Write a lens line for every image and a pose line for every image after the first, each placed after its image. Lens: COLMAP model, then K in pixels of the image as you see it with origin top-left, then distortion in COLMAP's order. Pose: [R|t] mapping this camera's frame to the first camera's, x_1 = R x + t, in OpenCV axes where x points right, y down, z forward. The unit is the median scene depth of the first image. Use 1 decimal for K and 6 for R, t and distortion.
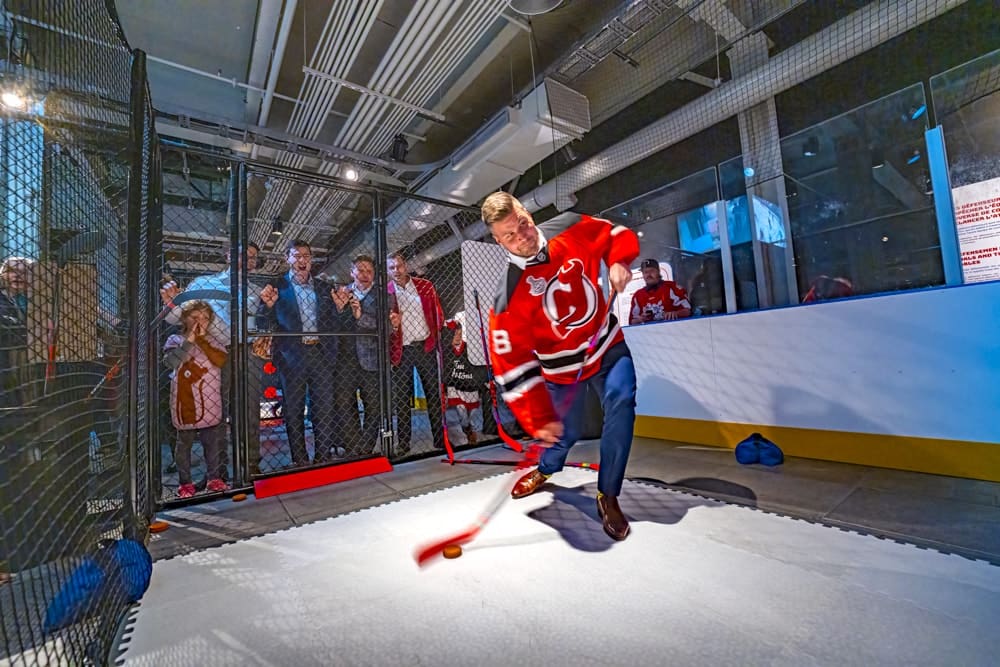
lens RADIAL K [[389.3, 0, 497.5], [0, 389.3, 336.4], [0, 0, 1]] dist [-0.035439, 0.005735]
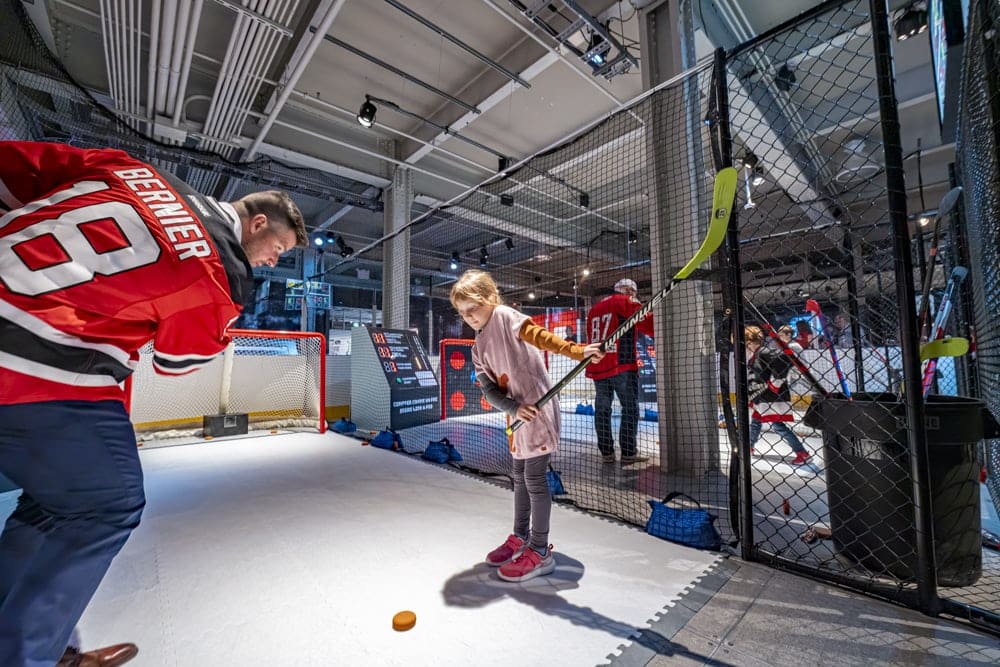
lens RADIAL K [[389.3, 0, 497.5], [0, 389.3, 336.4], [0, 0, 1]] dist [-0.035439, 0.005735]
pose [[-0.993210, 0.052596, -0.103769, -0.201157], [0.065701, 0.989698, -0.127208, 0.089234], [0.096009, -0.133162, -0.986433, 1.681441]]
